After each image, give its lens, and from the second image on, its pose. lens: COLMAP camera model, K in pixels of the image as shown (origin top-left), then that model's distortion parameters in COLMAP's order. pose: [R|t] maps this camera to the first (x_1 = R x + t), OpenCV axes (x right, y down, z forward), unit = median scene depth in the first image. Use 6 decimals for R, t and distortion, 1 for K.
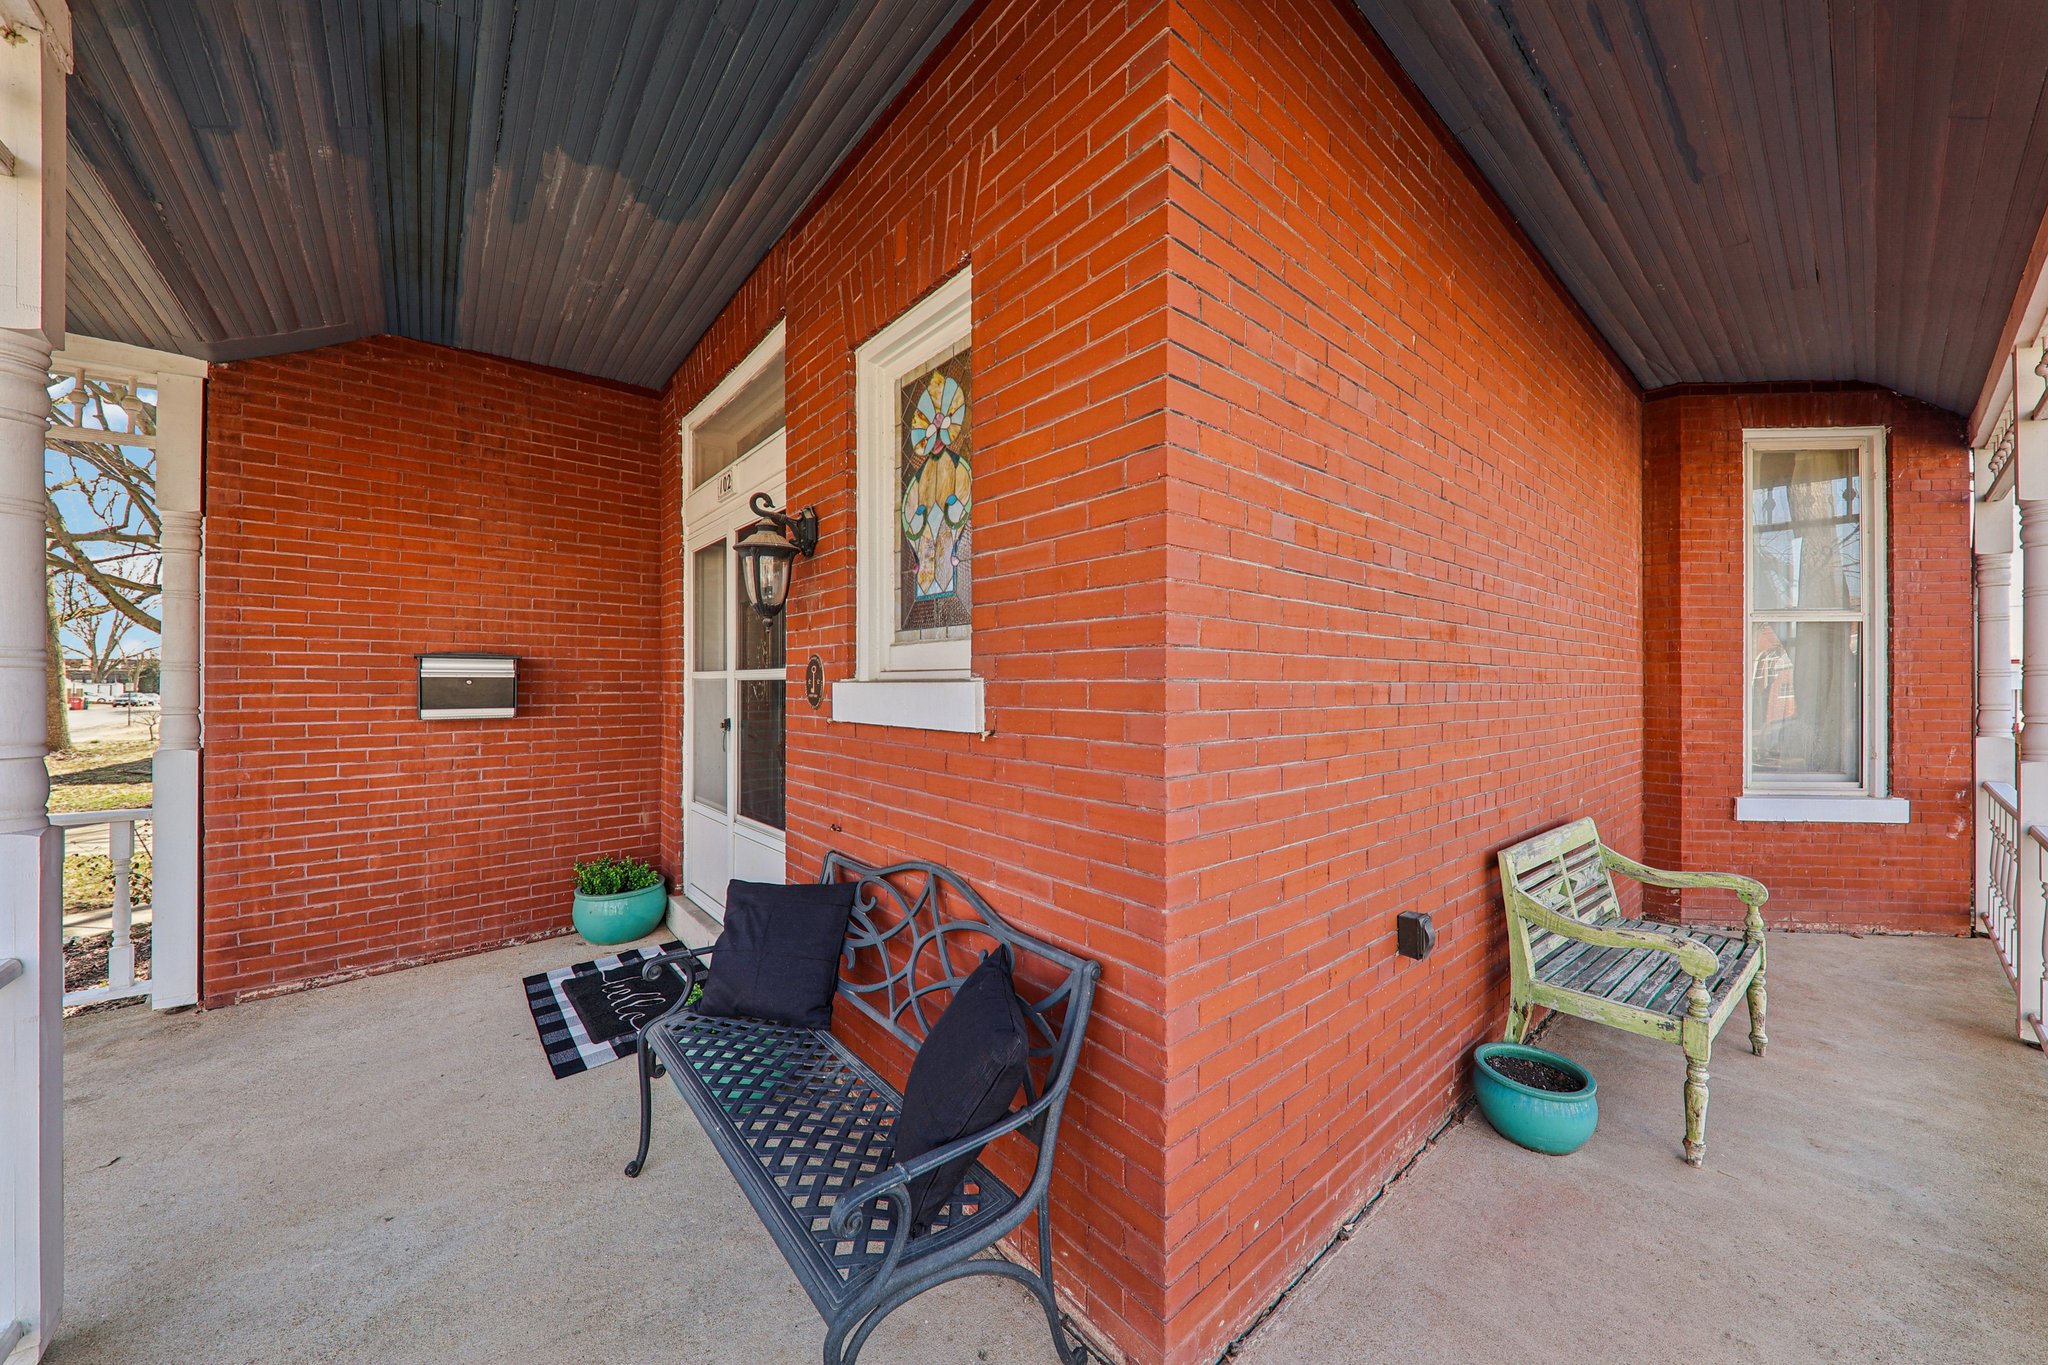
lens RADIAL K [[710.8, 0, 1024.0], [0, 710.8, 682.5], [0, 0, 1]] dist [0.000152, -0.000011]
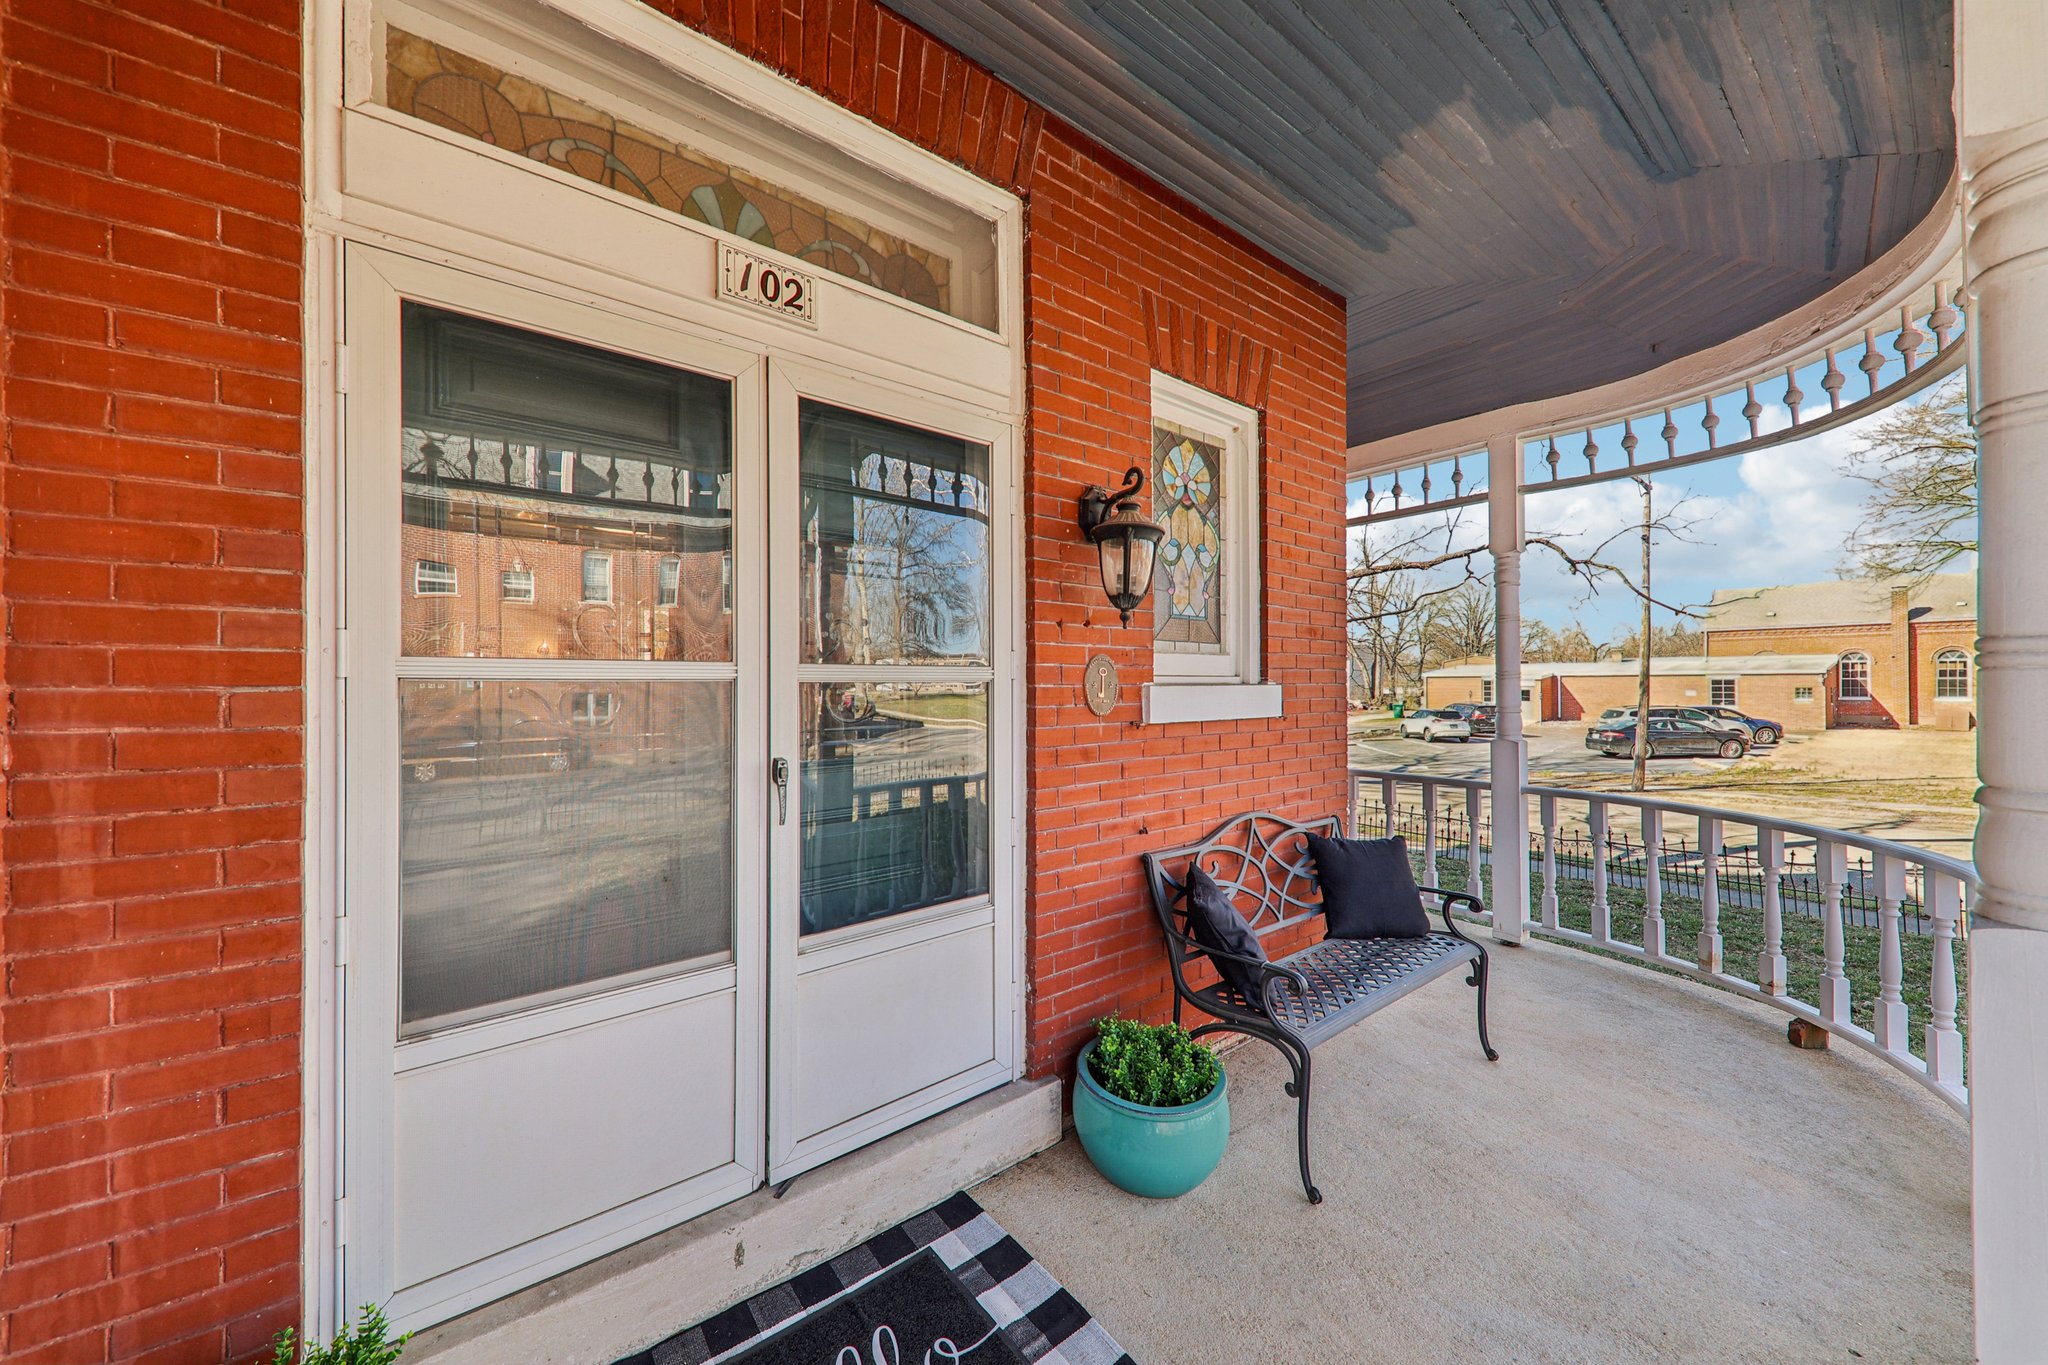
lens RADIAL K [[710.8, 0, 1024.0], [0, 710.8, 682.5], [0, 0, 1]] dist [0.000152, -0.000011]
pose [[0.033322, -0.004827, 0.999433, -1.404642], [-0.001809, 0.999986, 0.004890, -0.010856], [-0.999443, -0.001971, 0.033312, 1.250933]]
